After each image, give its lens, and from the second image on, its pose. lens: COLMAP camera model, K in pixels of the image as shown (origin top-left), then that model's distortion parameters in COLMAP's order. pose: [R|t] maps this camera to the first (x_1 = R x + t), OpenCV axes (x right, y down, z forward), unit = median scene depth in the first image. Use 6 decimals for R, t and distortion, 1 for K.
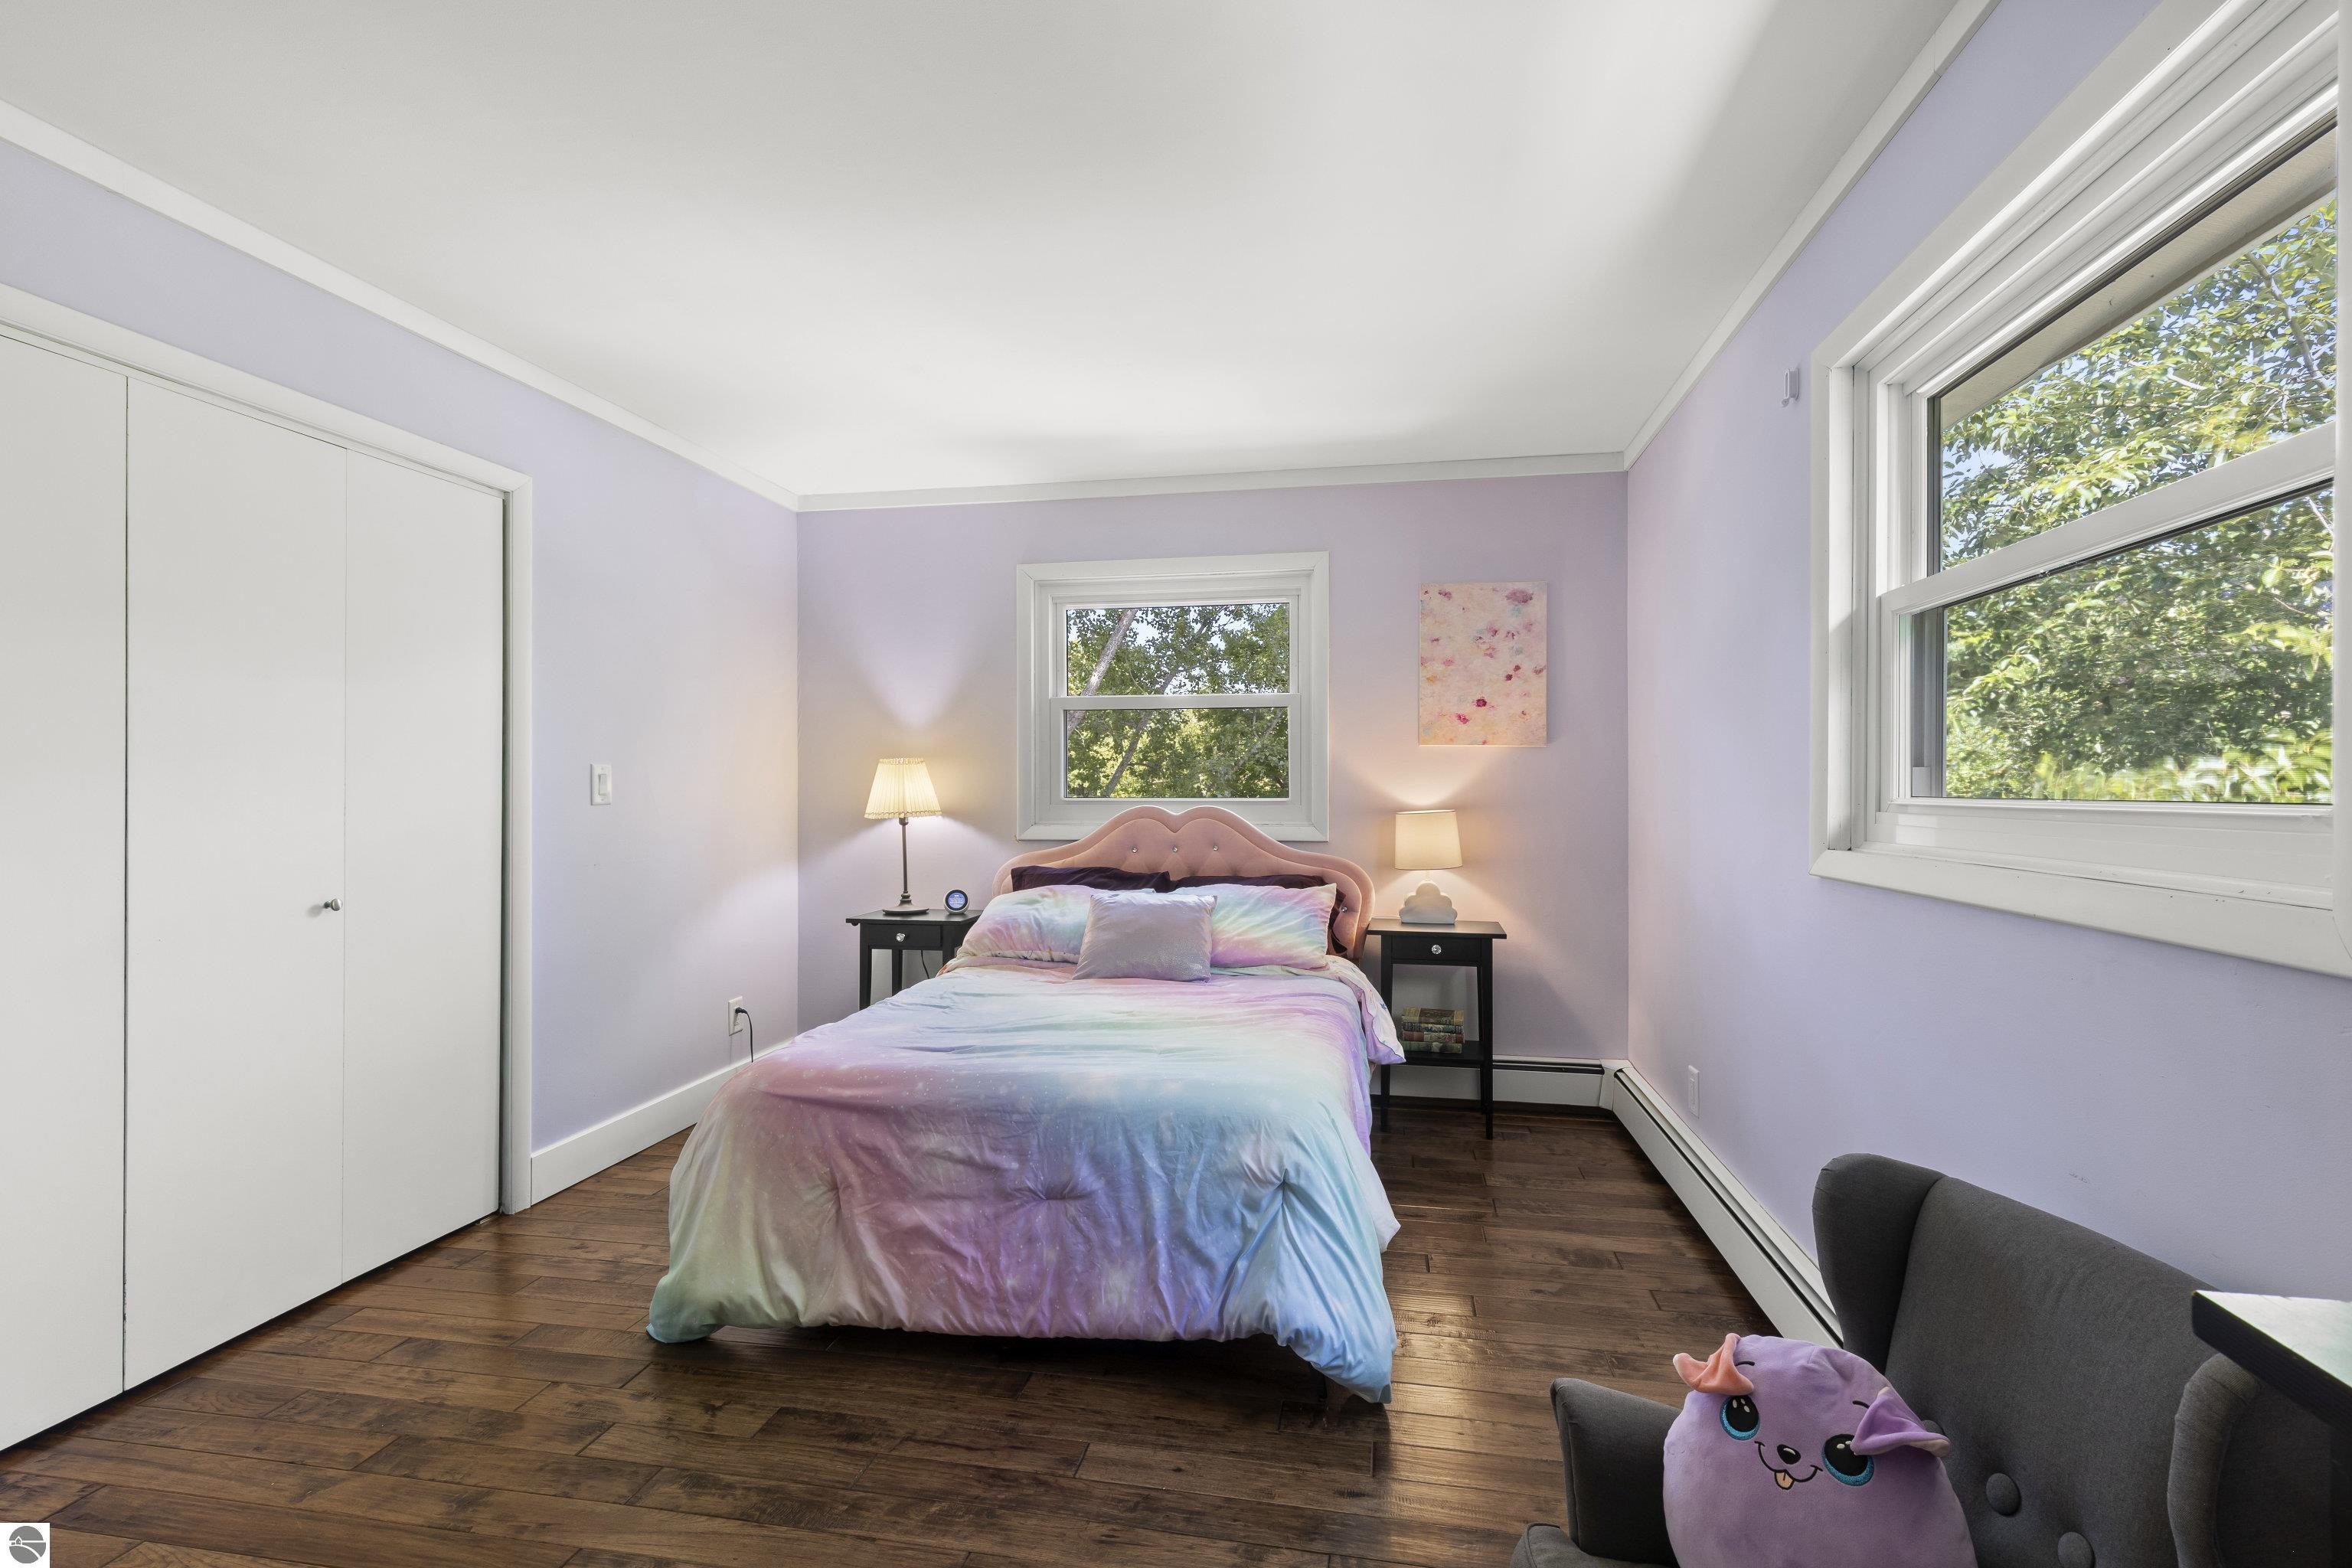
lens RADIAL K [[1057.9, 0, 1179.0], [0, 1057.9, 783.9], [0, 0, 1]] dist [0.003922, -0.000875]
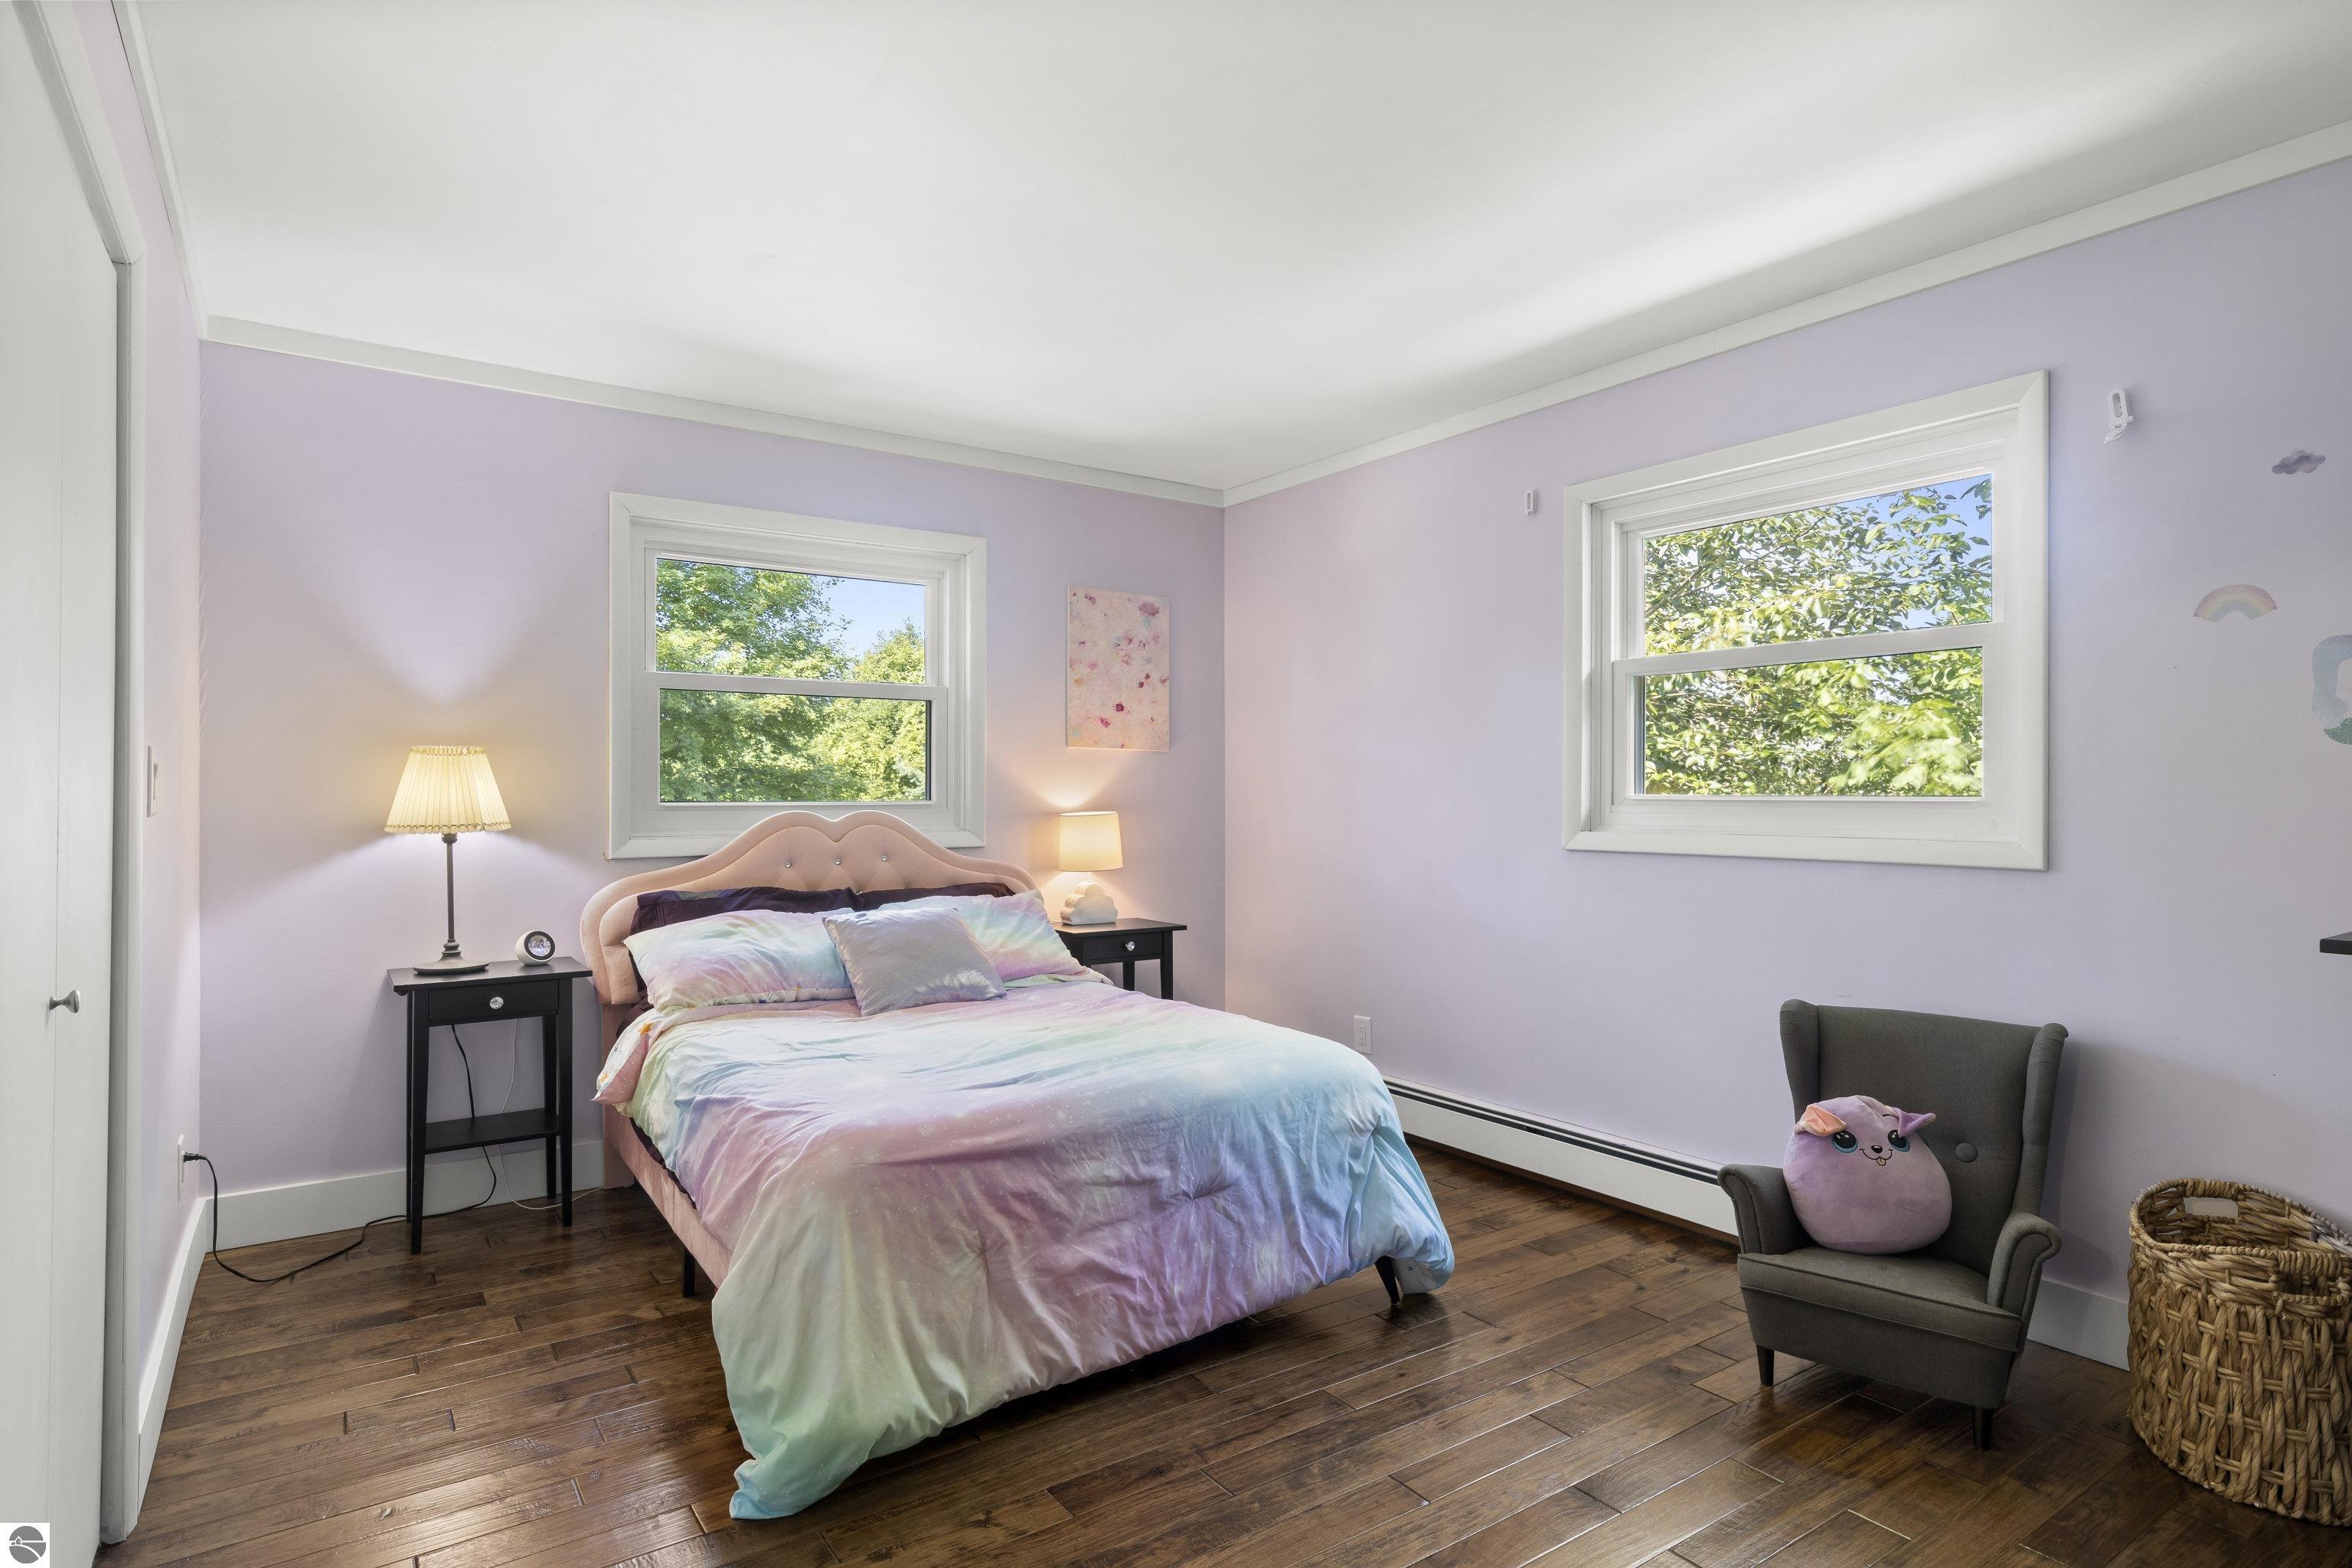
lens RADIAL K [[1250.0, 0, 1177.6], [0, 1250.0, 788.0], [0, 0, 1]] dist [-0.001527, 0.004125]
pose [[0.704434, 0.001953, 0.709767, -0.958771], [-0.002083, 0.999998, -0.000684, 0.004555], [-0.709766, -0.000997, 0.704437, 0.175273]]
